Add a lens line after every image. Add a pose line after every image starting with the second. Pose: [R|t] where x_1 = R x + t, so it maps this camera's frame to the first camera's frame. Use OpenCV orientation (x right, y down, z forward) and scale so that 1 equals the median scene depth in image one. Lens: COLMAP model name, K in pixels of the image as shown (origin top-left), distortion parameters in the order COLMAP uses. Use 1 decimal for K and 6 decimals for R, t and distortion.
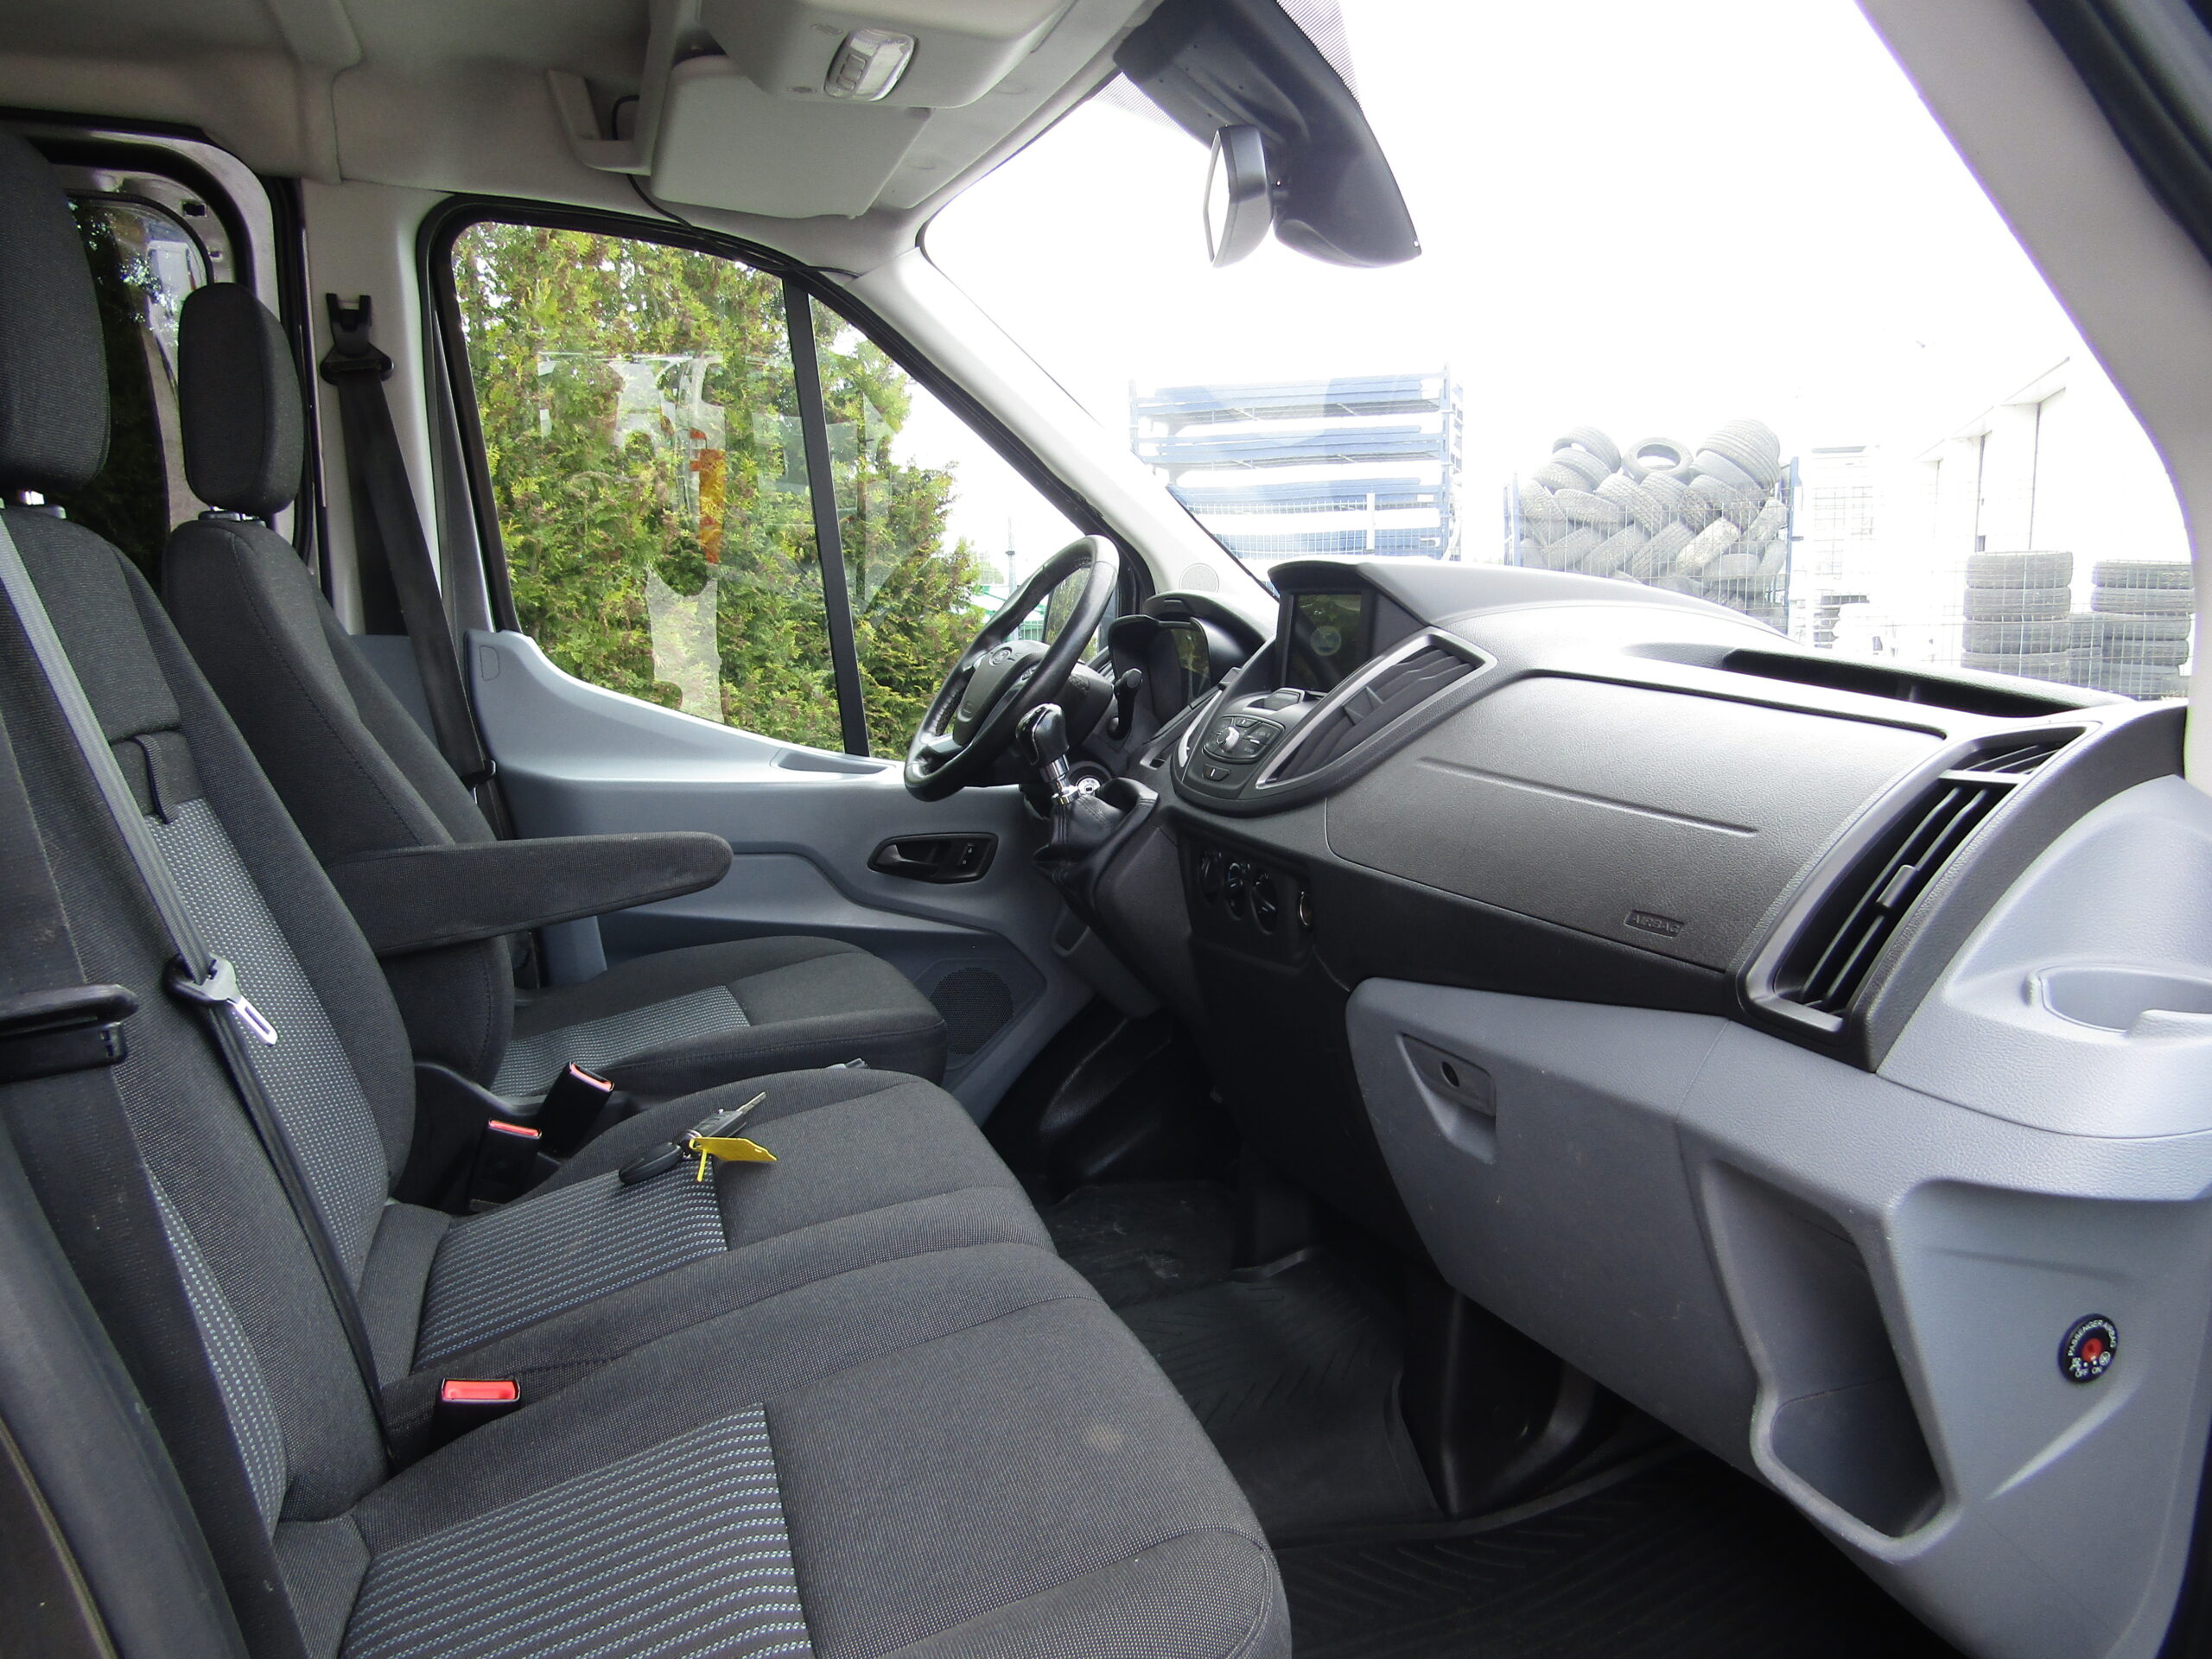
lens RADIAL K [[1611.7, 0, 1106.7], [0, 1611.7, 833.0], [0, 0, 1]] dist [-0.027271, 0.002501]
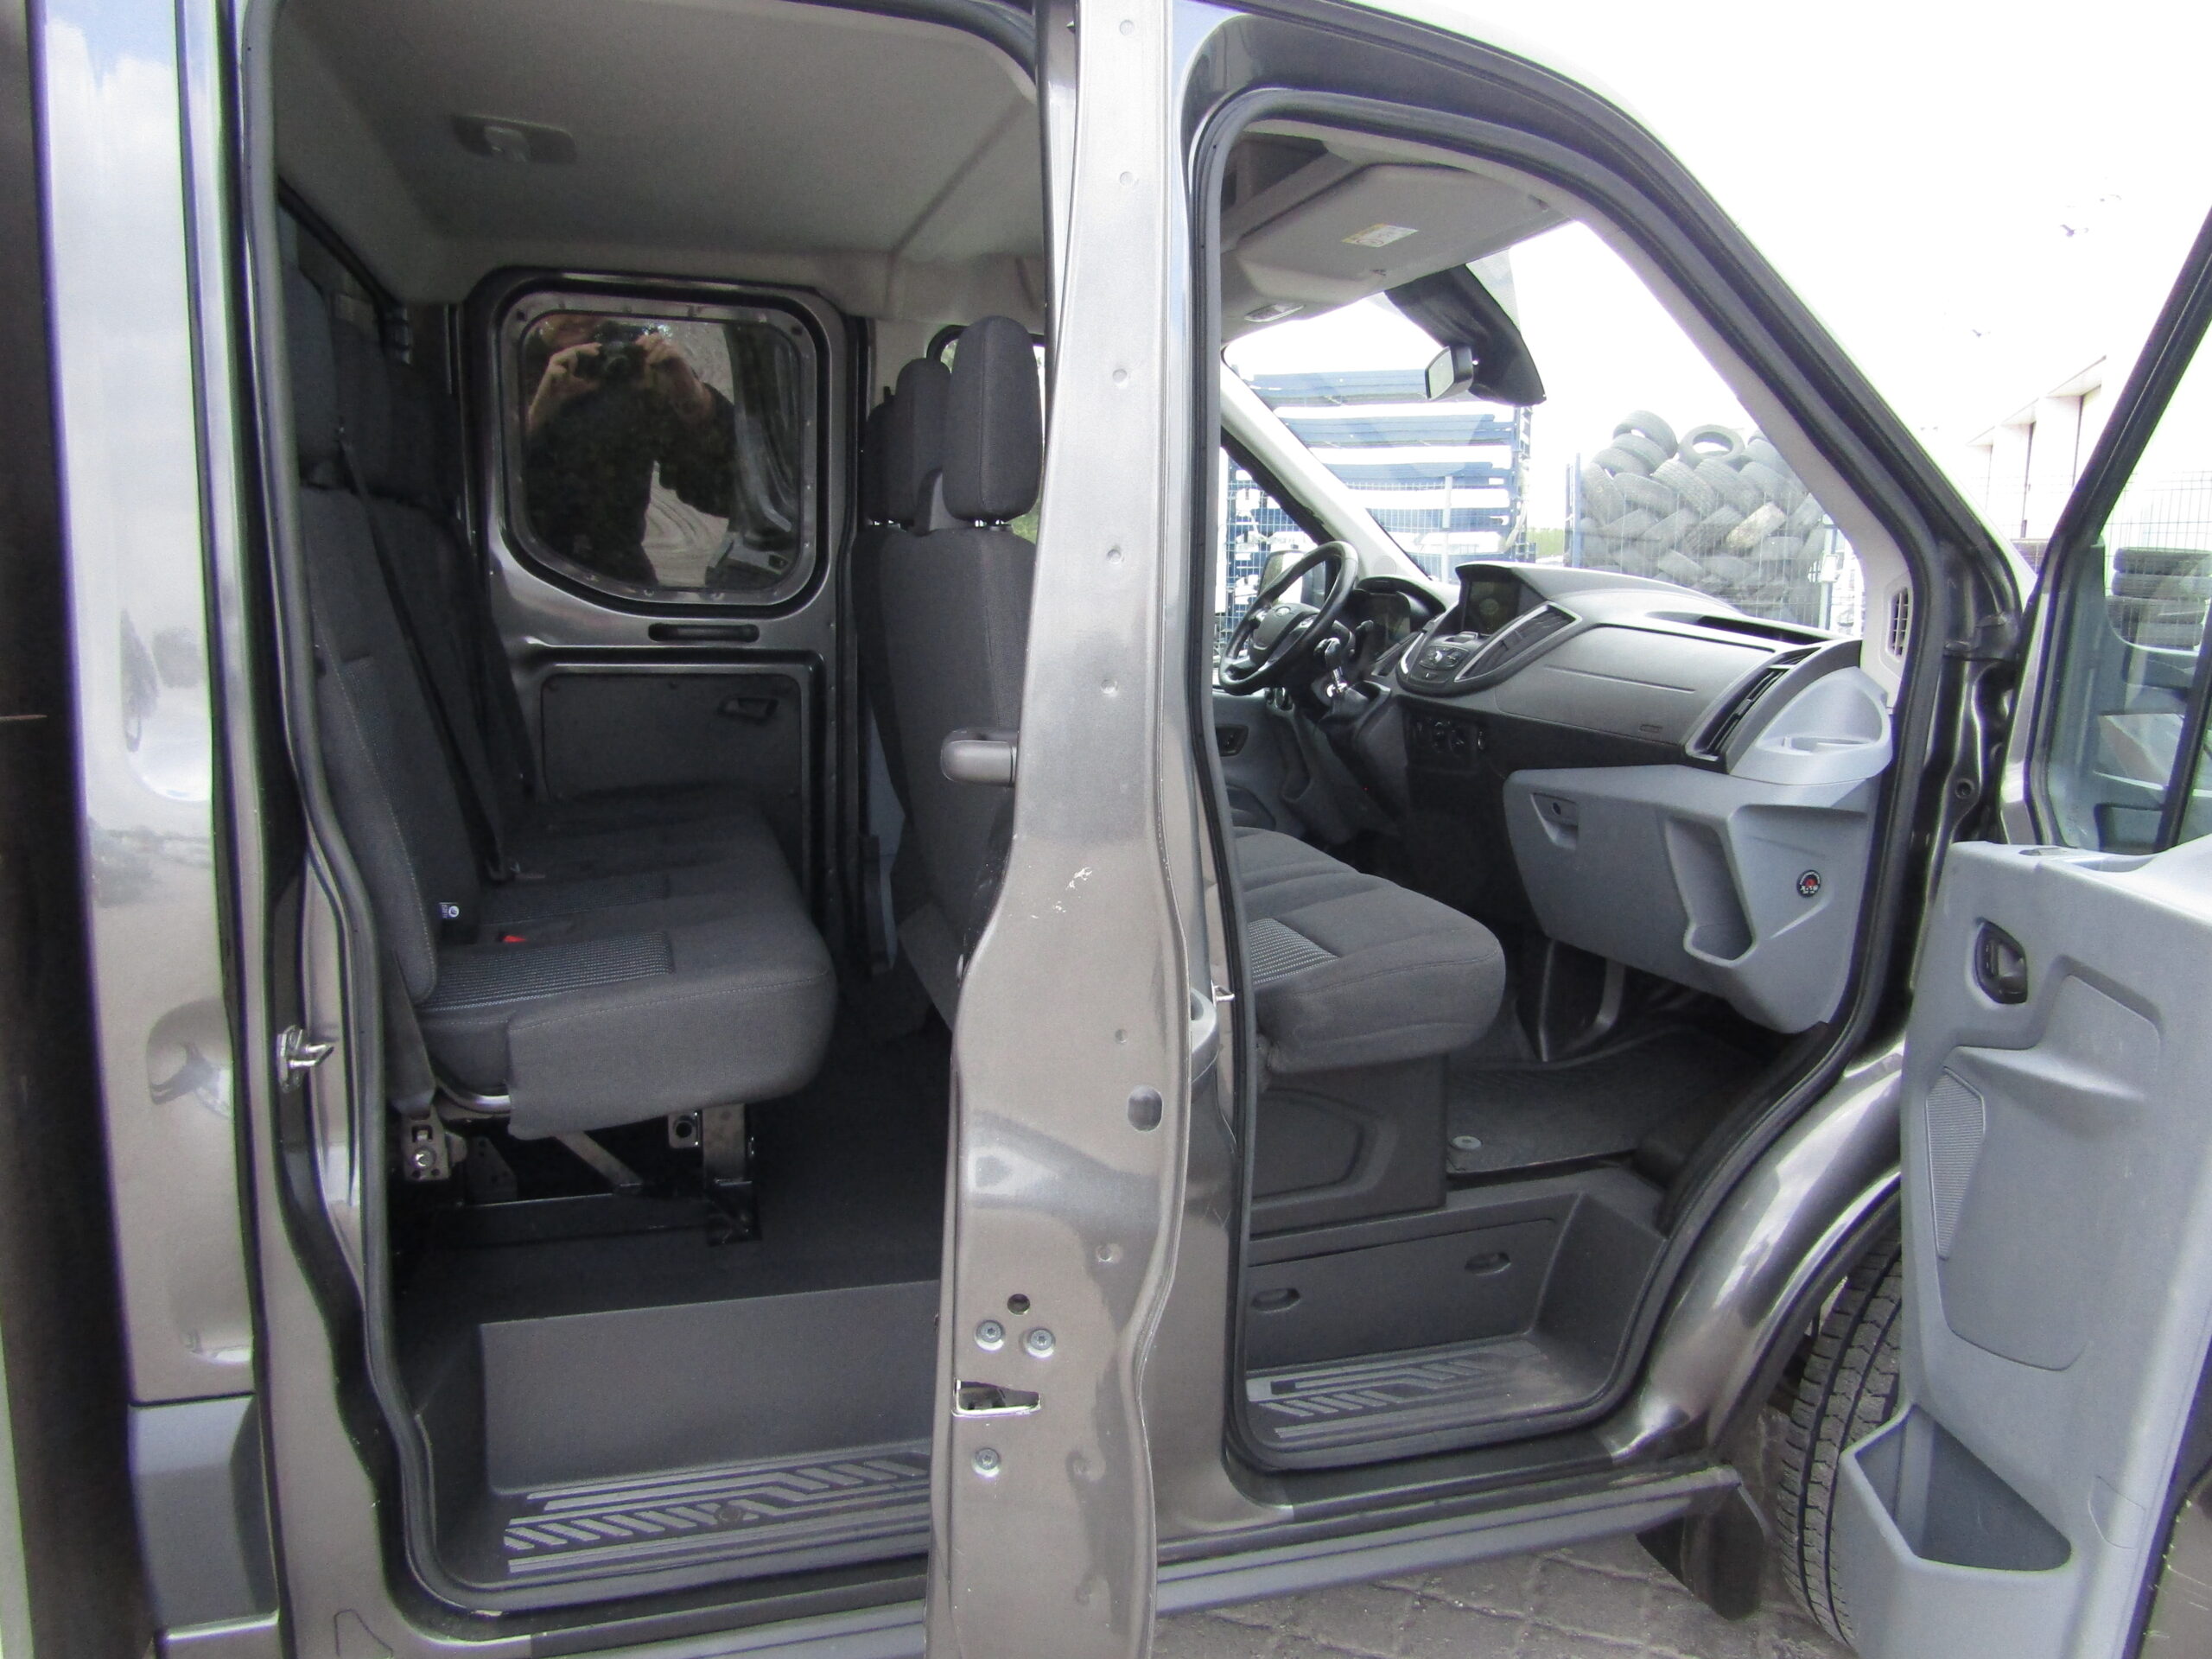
lens RADIAL K [[1611.7, 0, 1103.6], [0, 1611.7, 832.2], [0, 0, 1]] dist [-0.027271, 0.002501]
pose [[0.999246, 0.025399, -0.029359, -0.245799], [-0.024727, 0.999429, 0.023015, 0.108933], [0.029927, -0.022271, 0.999304, -0.875766]]
